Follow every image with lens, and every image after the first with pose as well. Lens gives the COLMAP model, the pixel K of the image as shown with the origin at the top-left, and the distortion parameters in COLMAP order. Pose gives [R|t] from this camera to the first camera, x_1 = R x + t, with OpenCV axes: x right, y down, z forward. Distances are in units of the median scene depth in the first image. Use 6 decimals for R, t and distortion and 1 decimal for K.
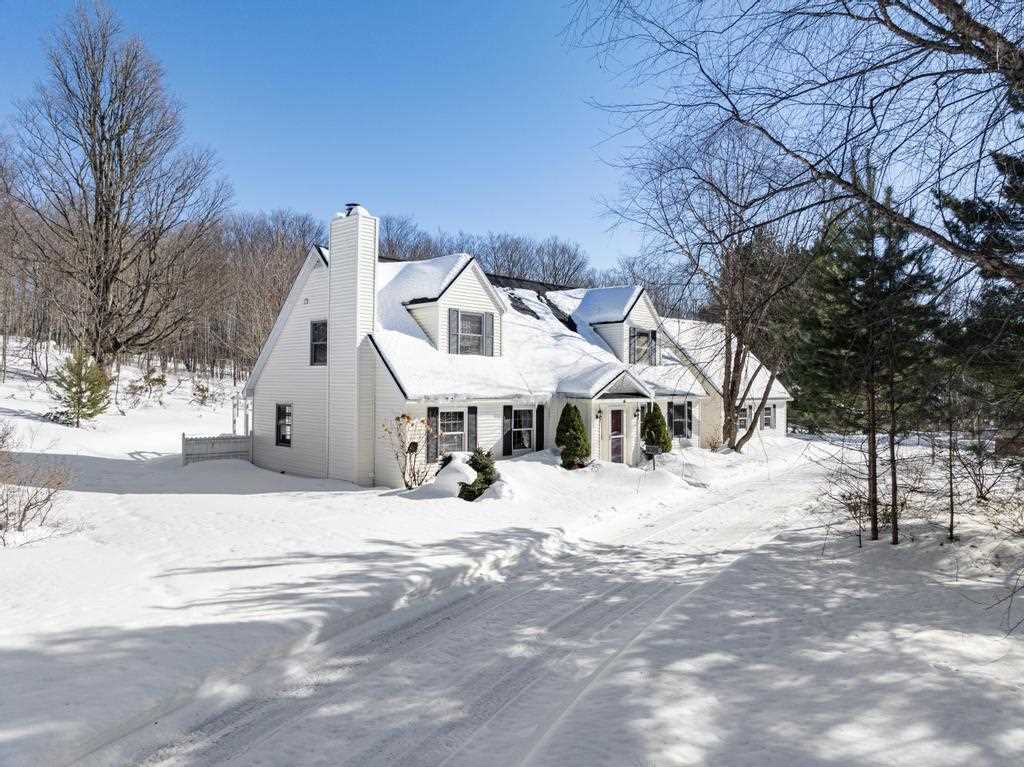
lens RADIAL K [[727.1, 0, 510.1], [0, 727.1, 389.3], [0, 0, 1]] dist [-0.027271, -0.018541]
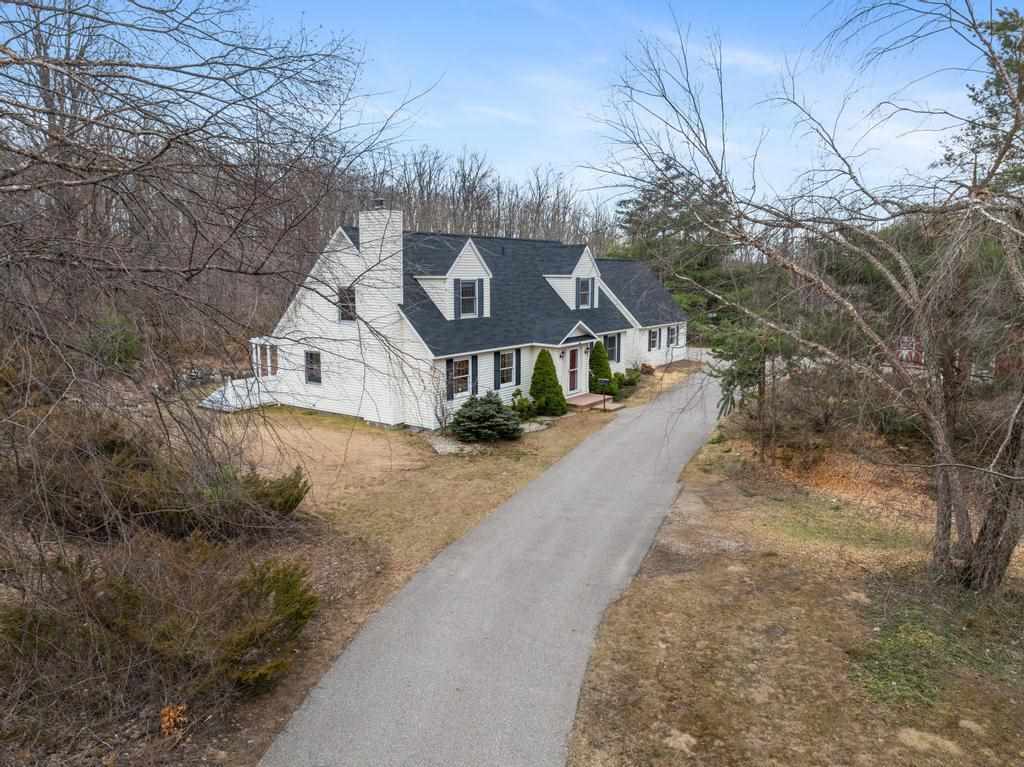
lens RADIAL K [[727.1, 0, 511.3], [0, 727.1, 401.5], [0, 0, 1]] dist [-0.027271, -0.018541]
pose [[0.987753, -0.034535, 0.152154, -0.171836], [0.008212, 0.985352, 0.170335, -0.106963], [-0.155807, -0.167000, 0.973568, -0.282535]]
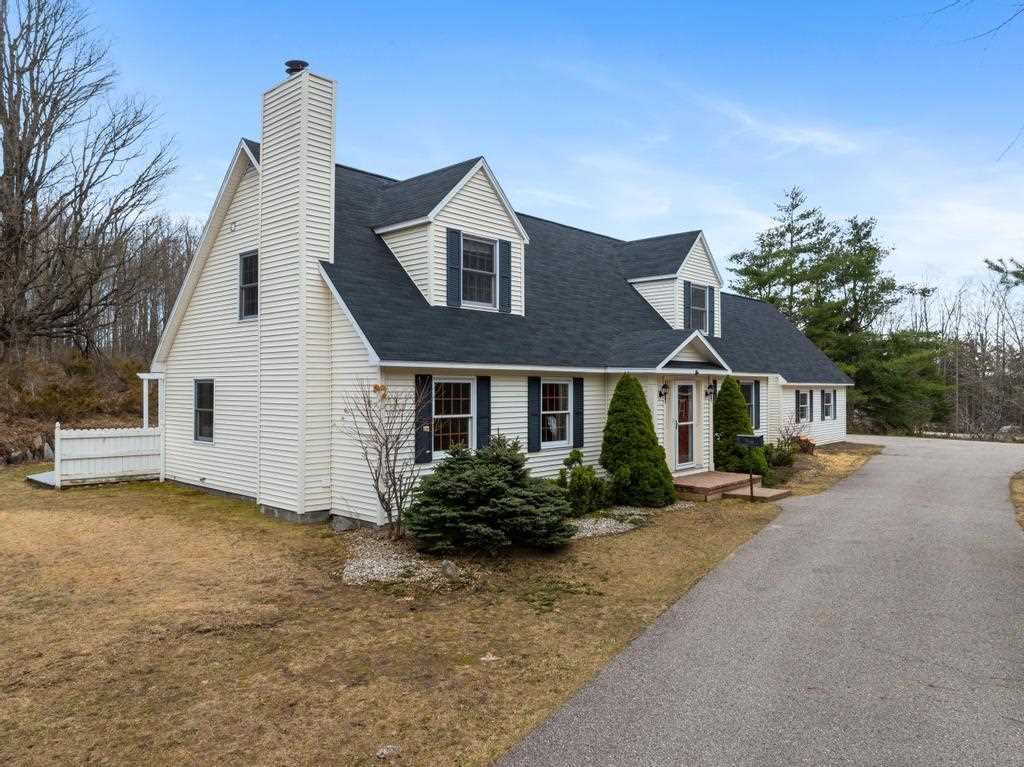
lens RADIAL K [[727.1, 0, 510.3], [0, 727.1, 380.5], [0, 0, 1]] dist [-0.027271, -0.018541]
pose [[0.999627, -0.008640, 0.025913, -0.040379], [0.009133, 0.999779, -0.018958, 0.036612], [-0.025743, 0.019187, 0.999484, 0.315180]]
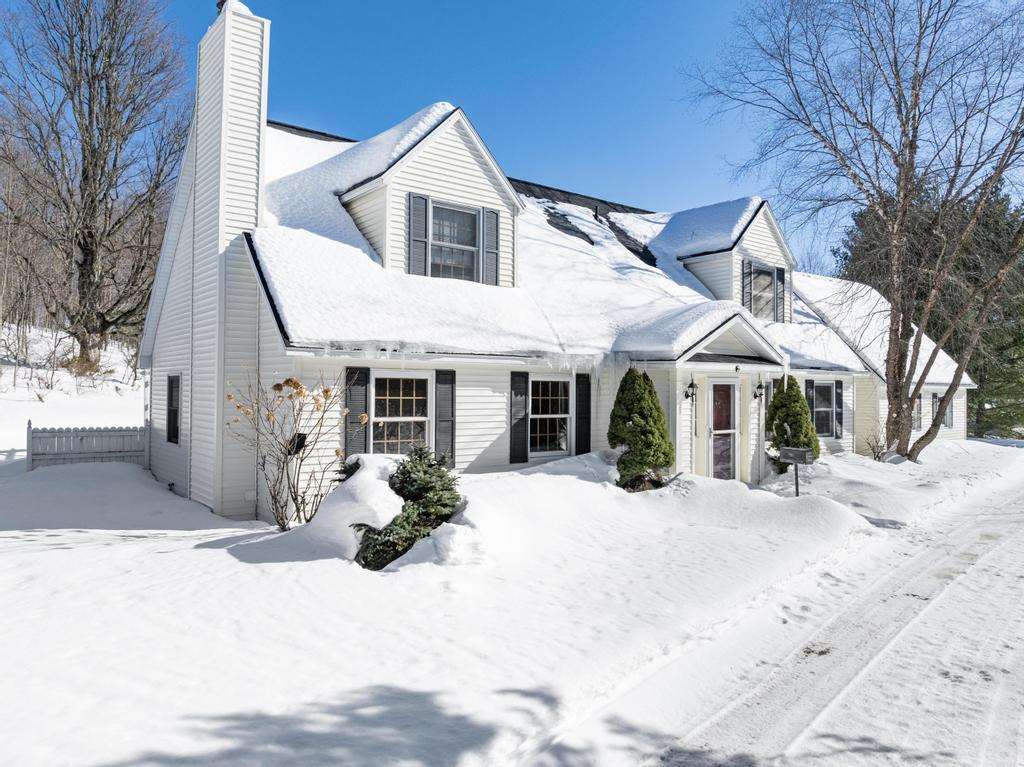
lens RADIAL K [[727.1, 0, 508.4], [0, 727.1, 385.8], [0, 0, 1]] dist [-0.027271, -0.018541]
pose [[0.990912, -0.001019, -0.134510, 0.059051], [-0.000706, 0.999918, -0.012779, 0.037856], [0.134512, 0.012758, 0.990830, 0.431355]]
